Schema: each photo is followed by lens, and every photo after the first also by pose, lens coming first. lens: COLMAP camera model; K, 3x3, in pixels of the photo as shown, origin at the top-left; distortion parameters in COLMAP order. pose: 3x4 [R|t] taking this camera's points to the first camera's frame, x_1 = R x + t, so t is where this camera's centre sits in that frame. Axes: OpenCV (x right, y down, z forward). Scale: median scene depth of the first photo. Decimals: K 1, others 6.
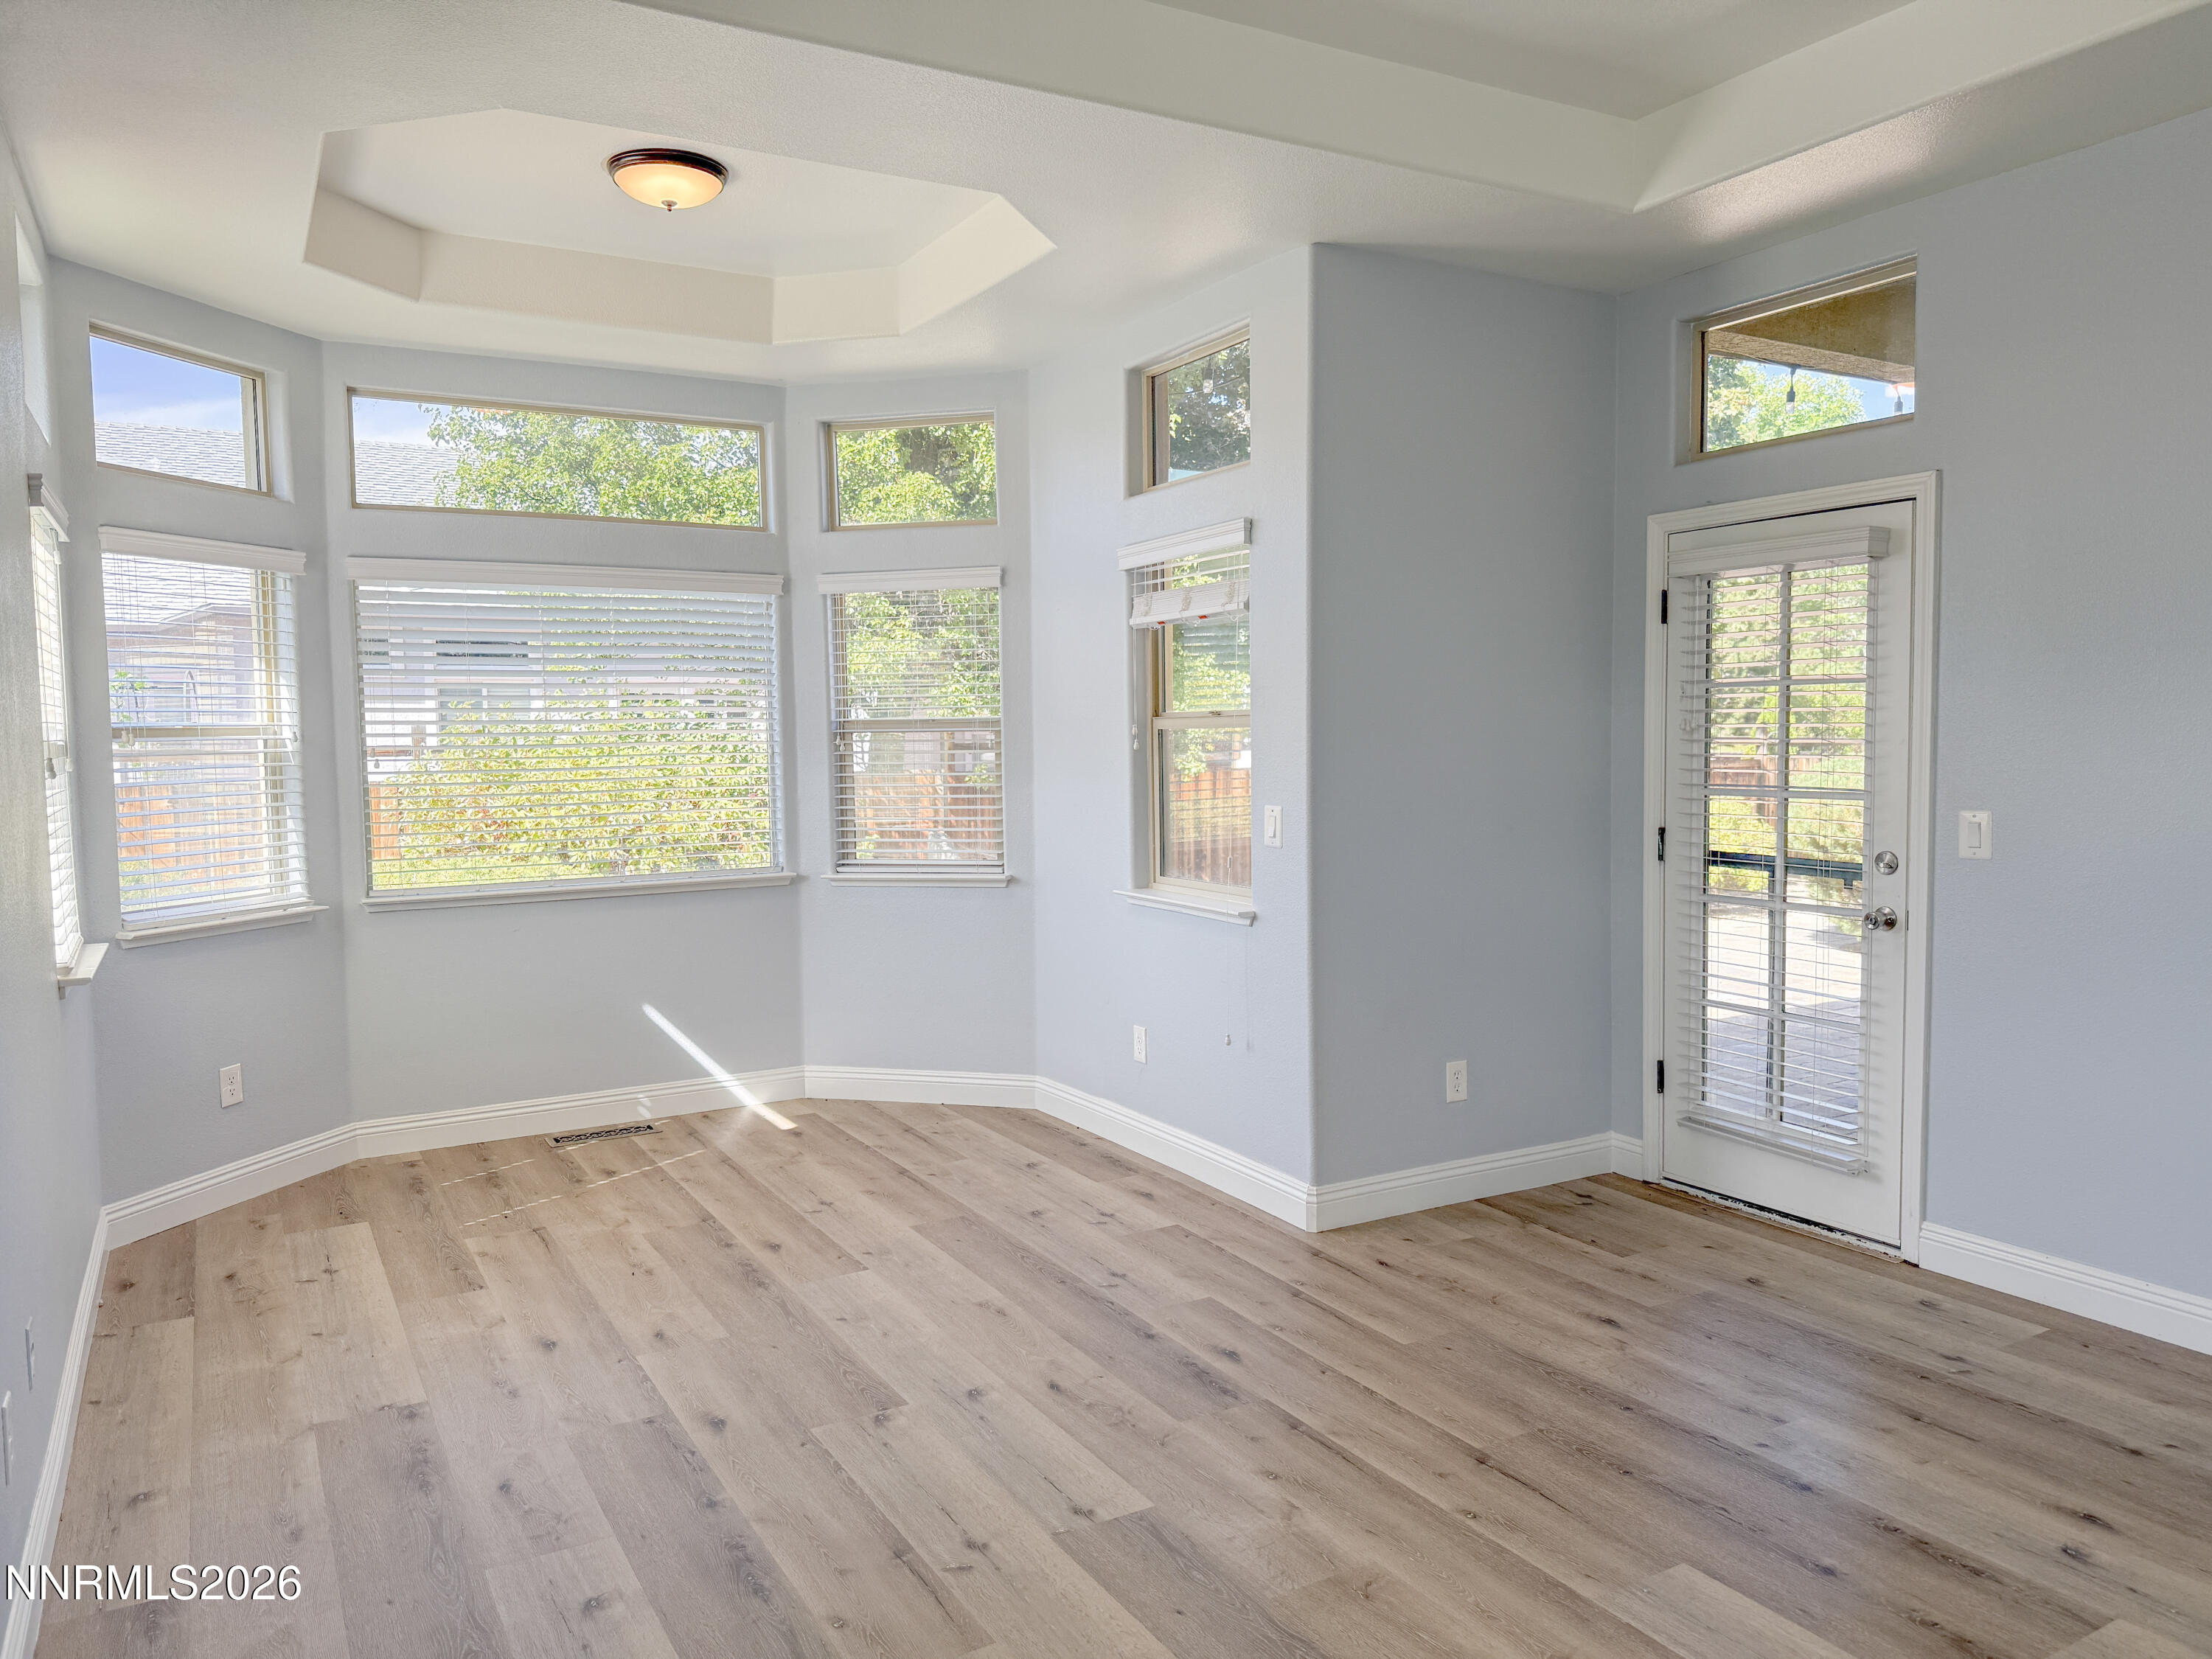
lens RADIAL K [[1558.3, 0, 1095.9], [0, 1558.3, 828.3], [0, 0, 1]] dist [0.033261, -0.056365]
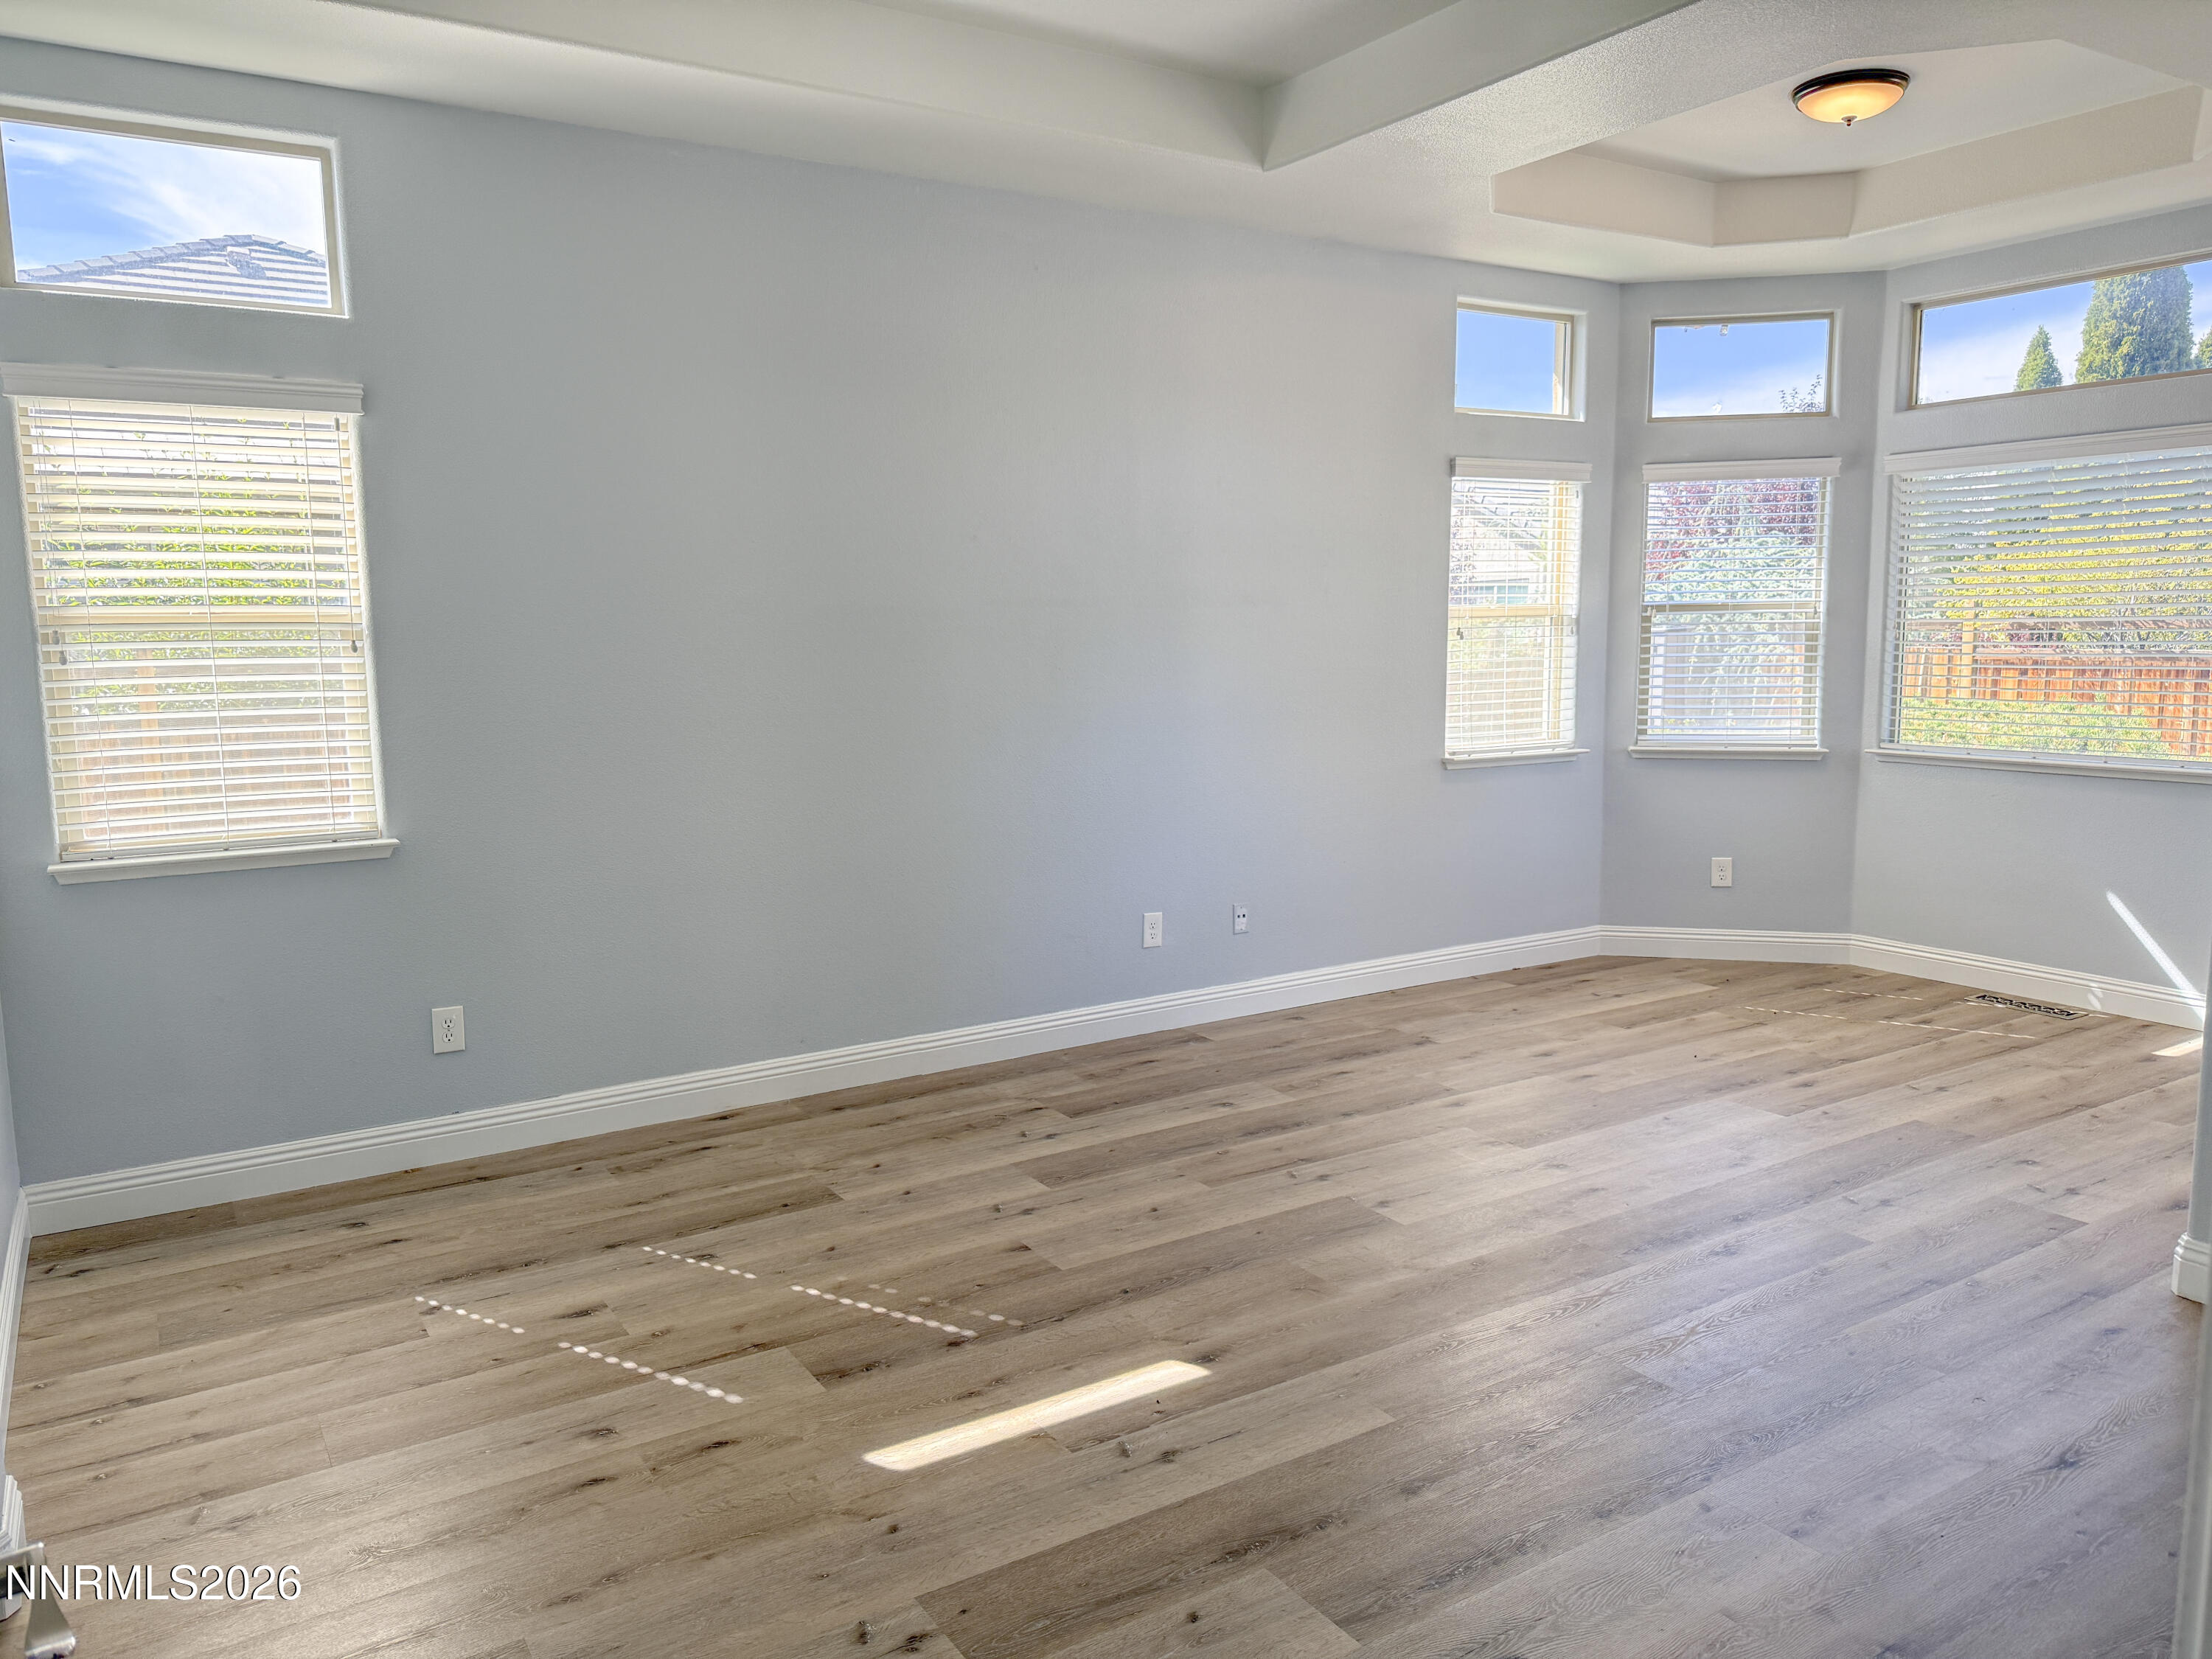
lens RADIAL K [[1558.3, 0, 1097.2], [0, 1558.3, 834.7], [0, 0, 1]] dist [0.033261, -0.056365]
pose [[0.029215, 0.148807, -0.988435, 0.799007], [-0.050739, 0.987803, 0.147212, -0.040532], [0.998285, 0.045852, 0.036409, 0.434030]]
